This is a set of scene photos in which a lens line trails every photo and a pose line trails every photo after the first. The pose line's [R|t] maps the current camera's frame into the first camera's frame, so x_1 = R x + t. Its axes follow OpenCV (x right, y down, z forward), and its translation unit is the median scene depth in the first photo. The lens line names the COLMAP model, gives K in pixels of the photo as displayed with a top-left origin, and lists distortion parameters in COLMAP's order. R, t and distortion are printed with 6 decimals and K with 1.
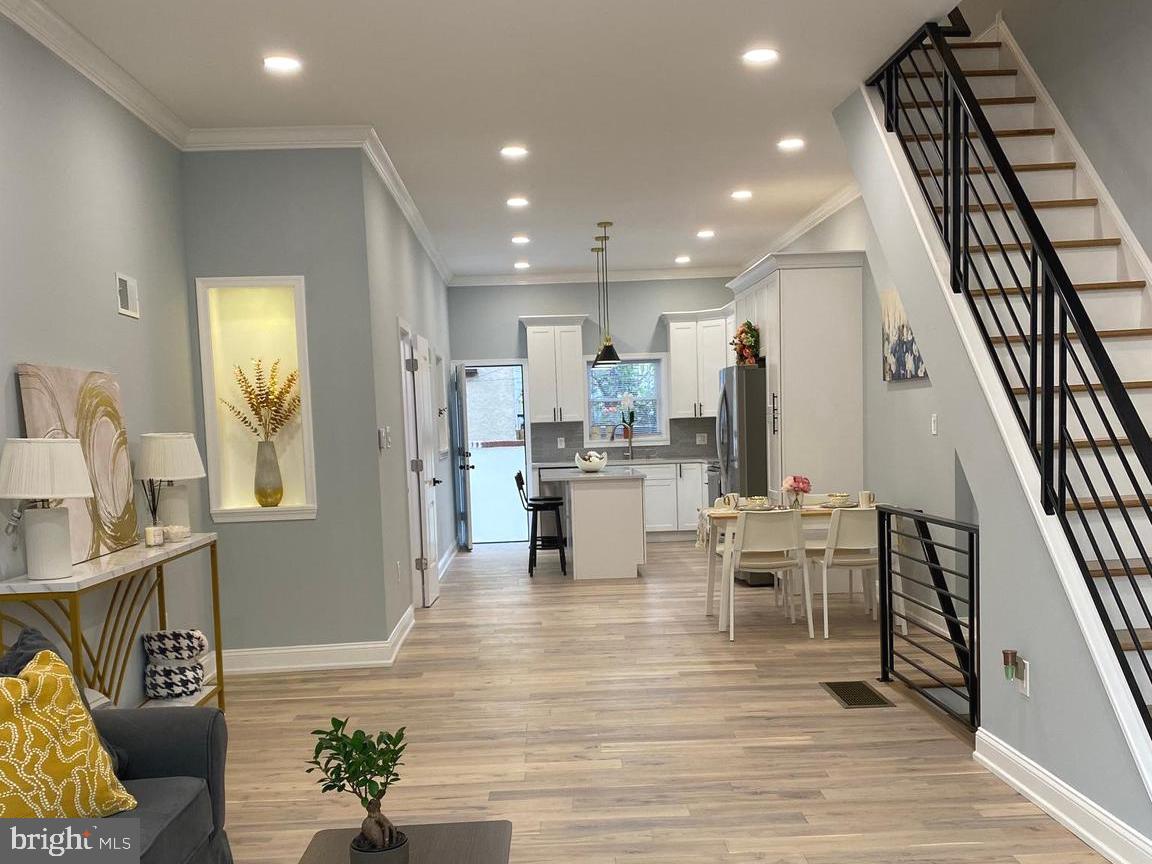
lens RADIAL K [[1117.0, 0, 592.4], [0, 1117.0, 530.8], [0, 0, 1]] dist [0.042952, -0.133117]
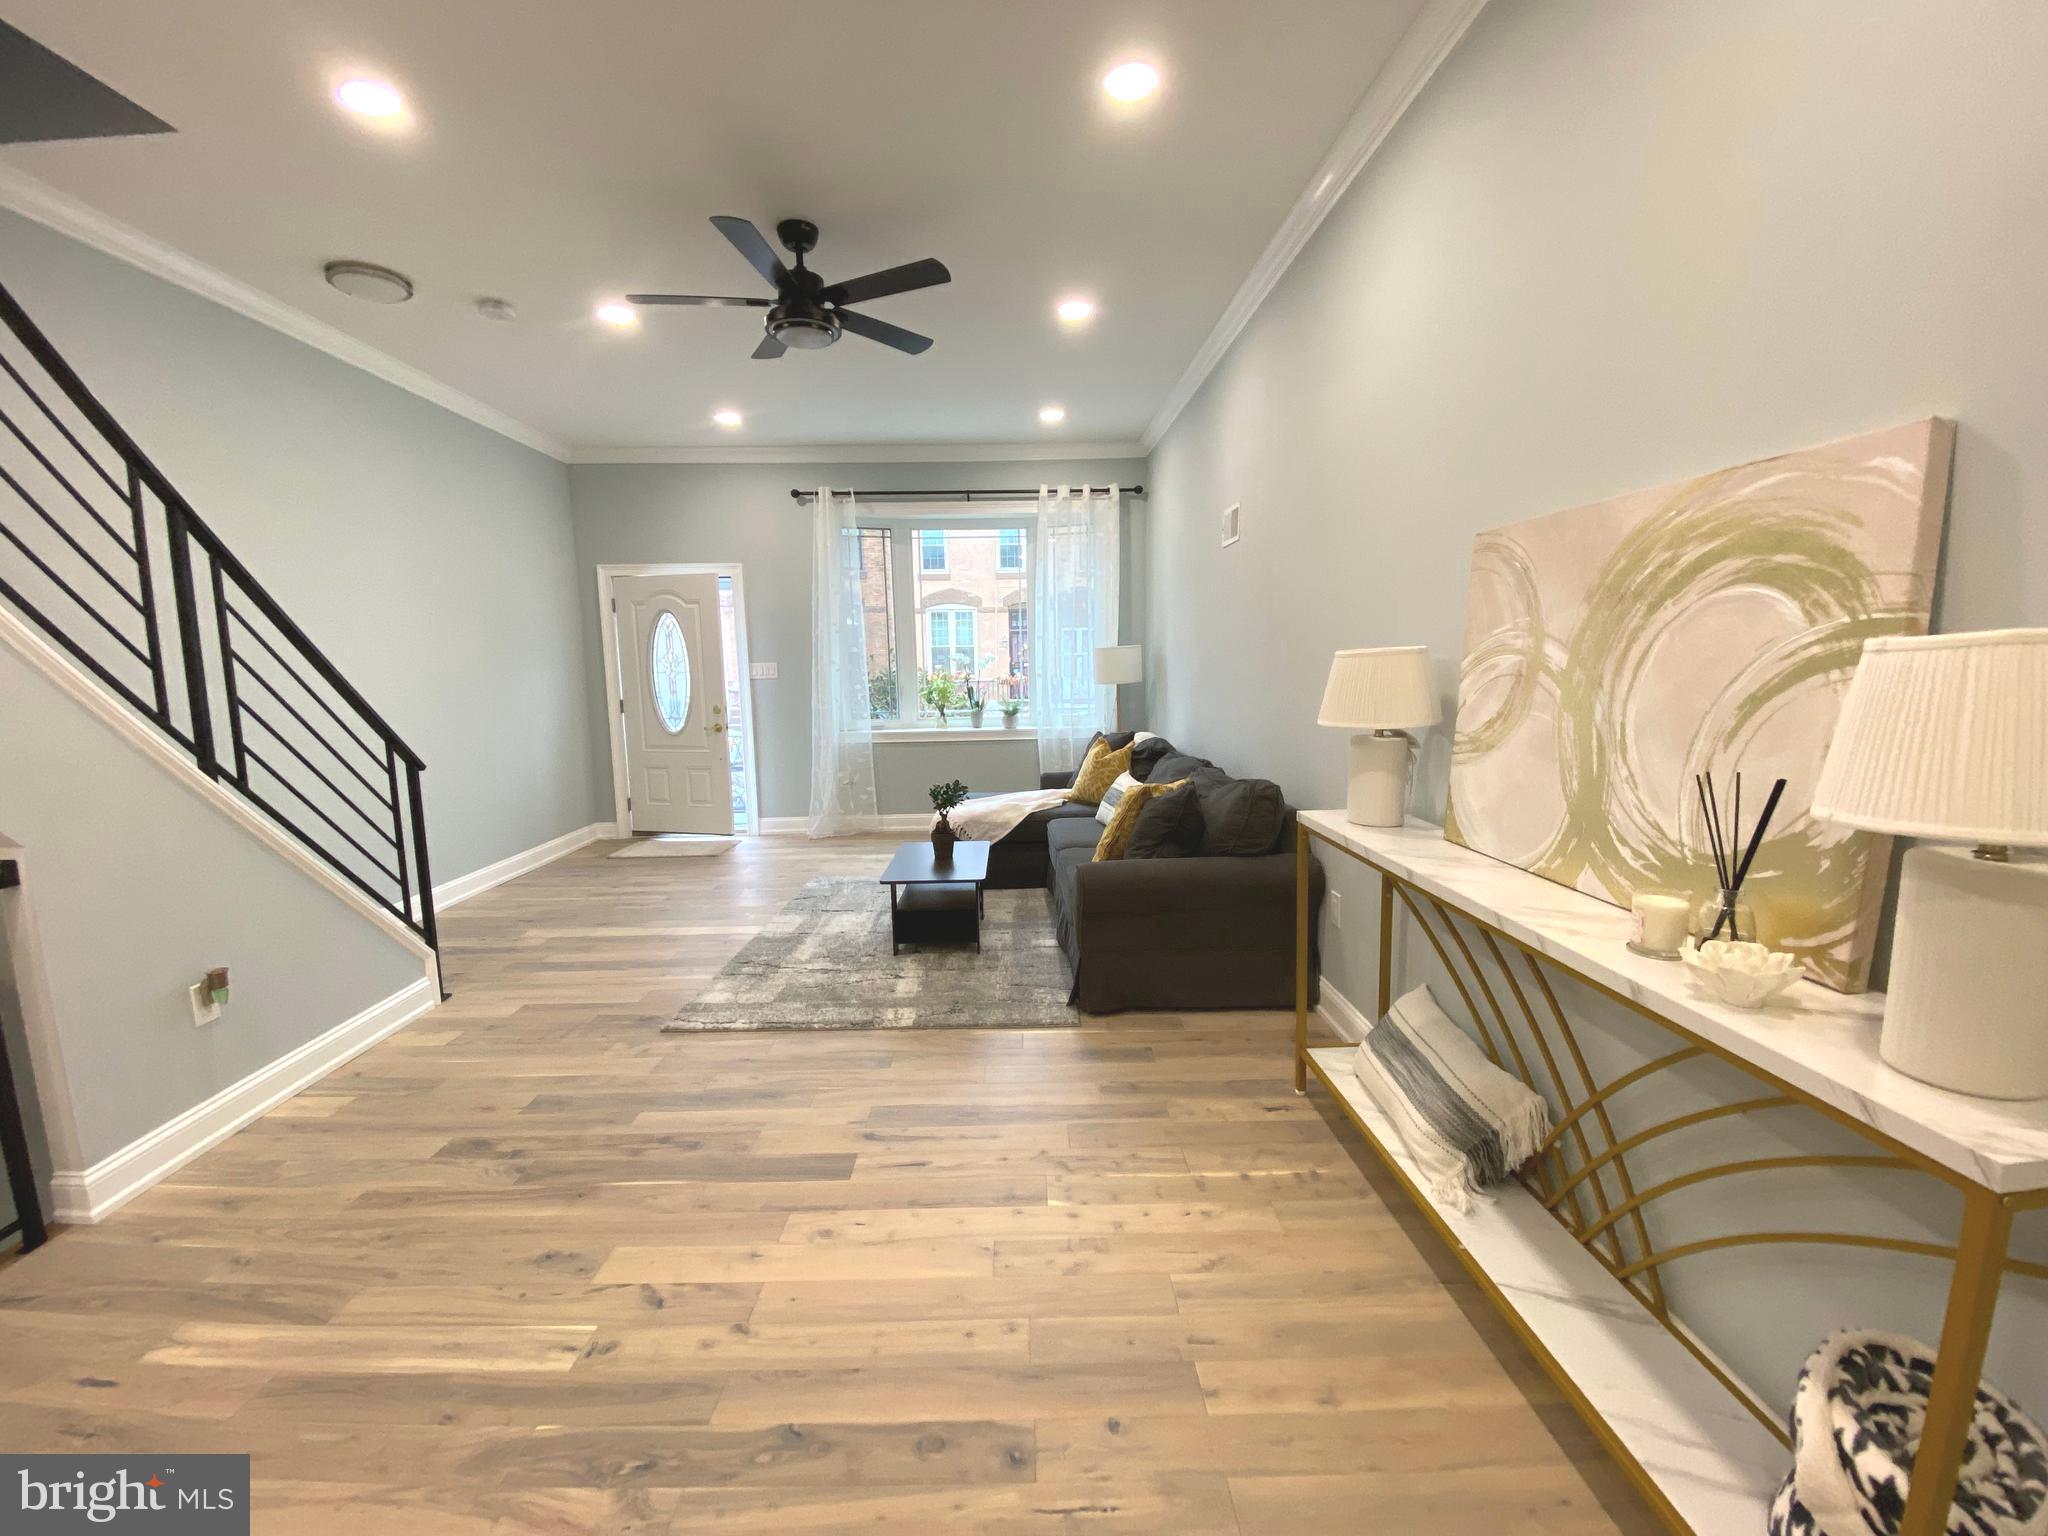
lens RADIAL K [[808.7, 0, 1016.9], [0, 808.7, 772.1], [0, 0, 1]] dist [0.001980, -0.014743]
pose [[-0.998474, 0.044248, 0.033048, -0.151233], [0.050565, 0.973082, 0.224842, -0.086030], [-0.022210, 0.226170, -0.973835, 0.964700]]
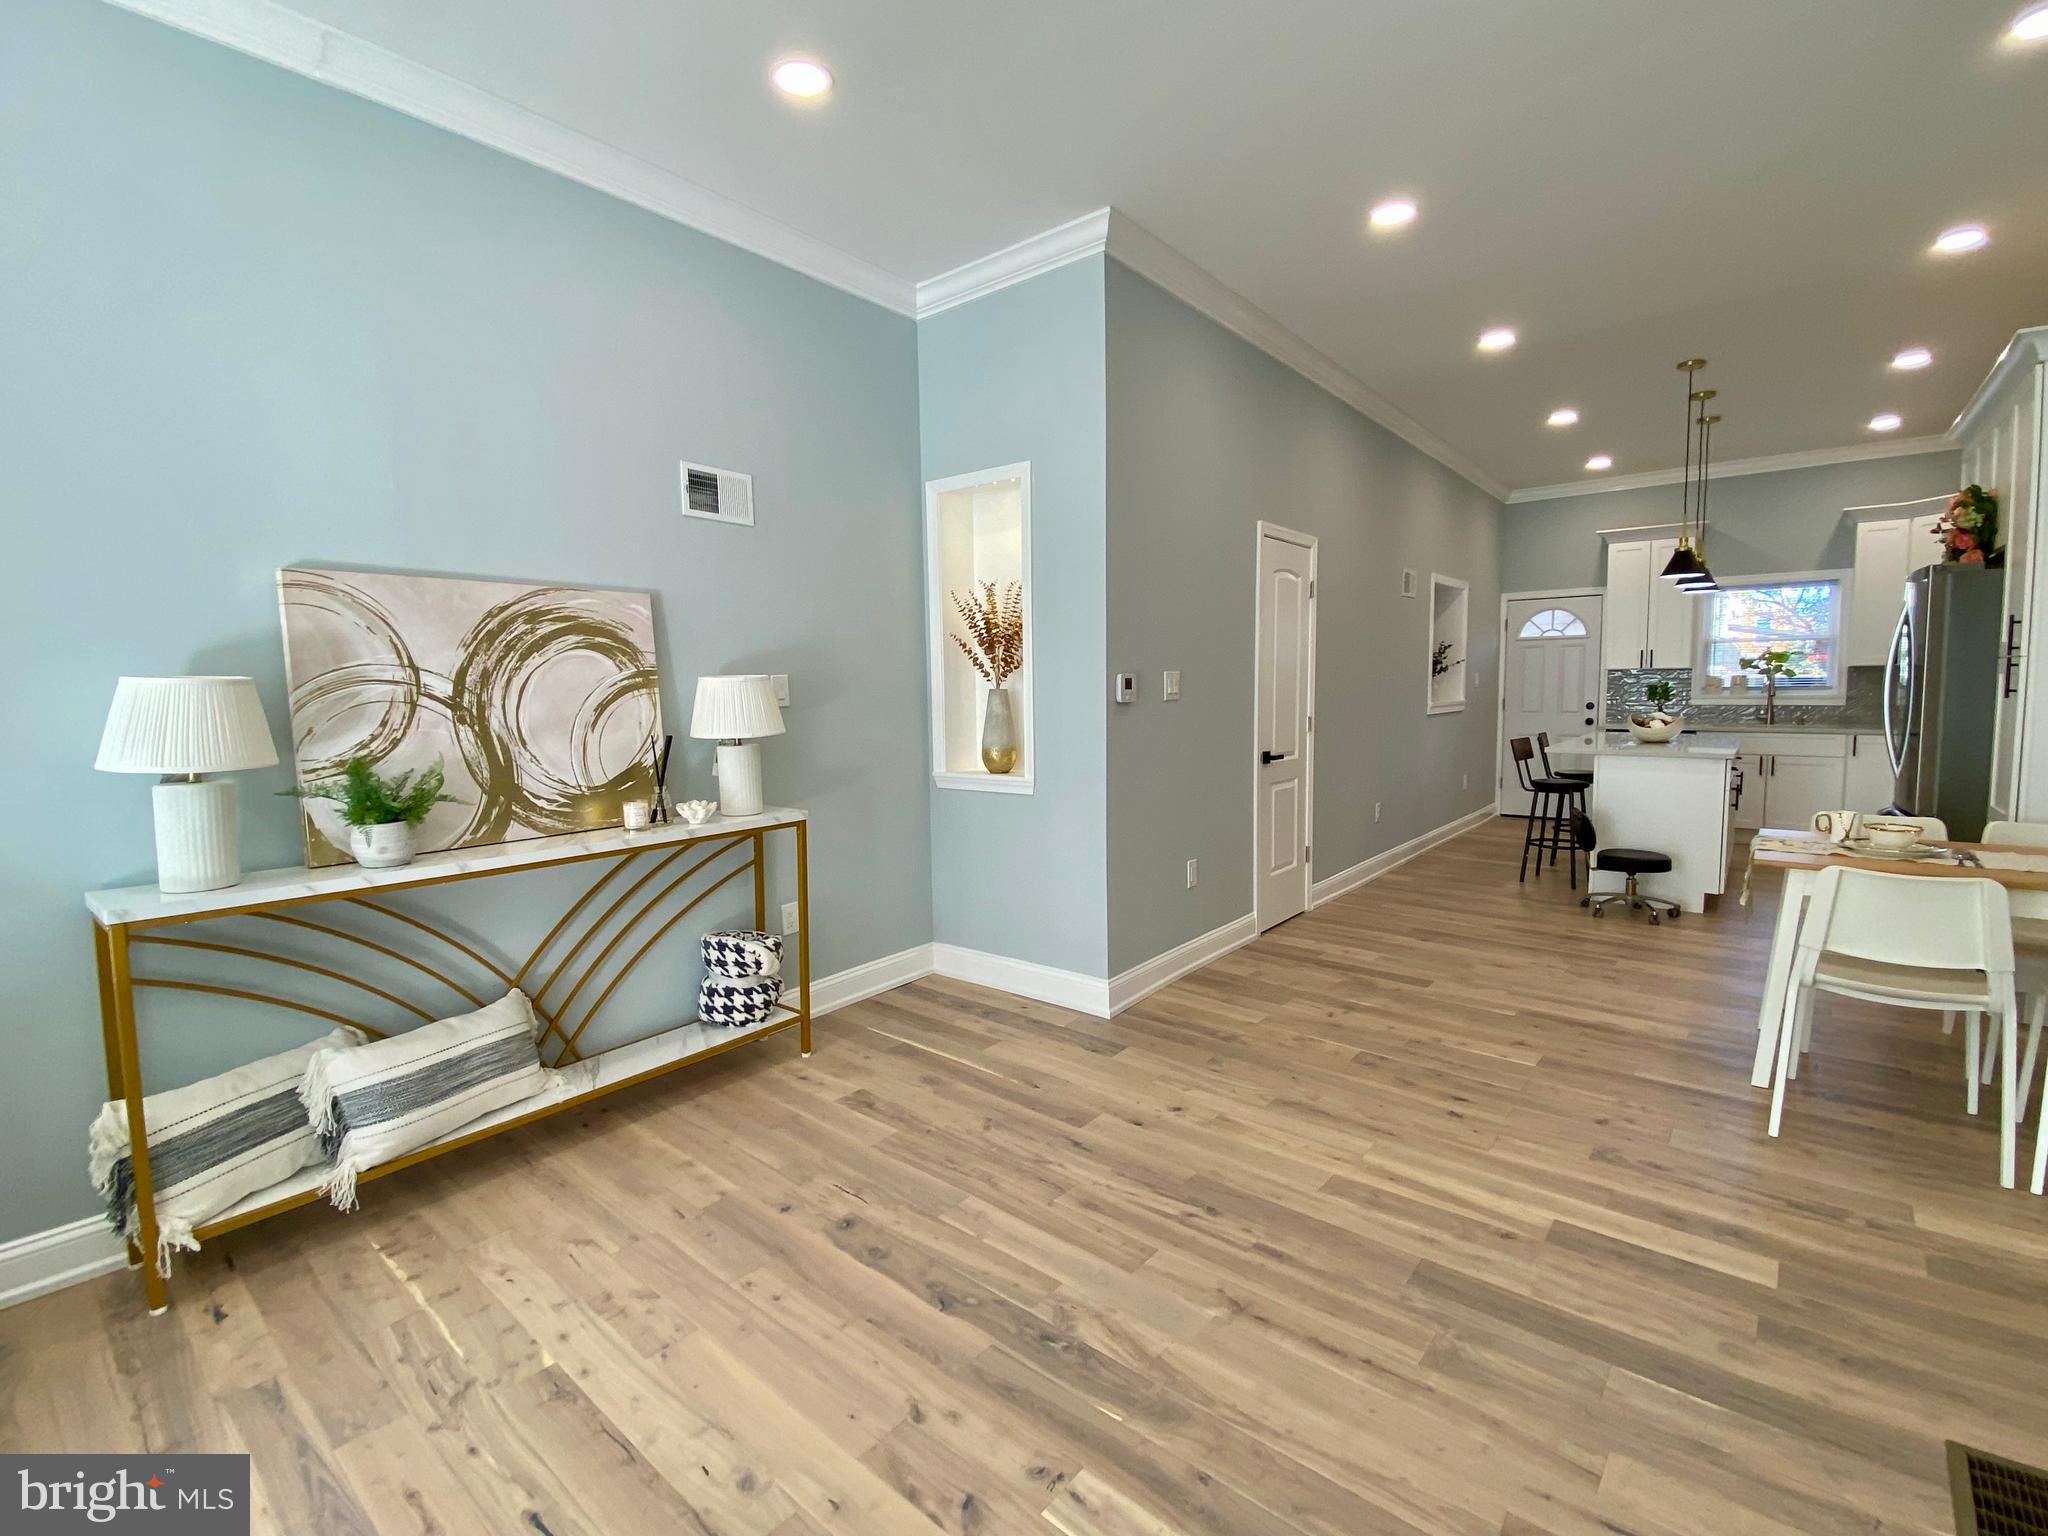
lens RADIAL K [[907.9, 0, 1024.0], [0, 907.9, 768.0], [0, 0, 1]] dist [-0.021750, -0.000213]
pose [[0.740022, 0.083618, -0.667364, 0.141518], [-0.074255, 0.996333, 0.042497, -0.054090], [0.668471, 0.018106, 0.743518, 0.568854]]
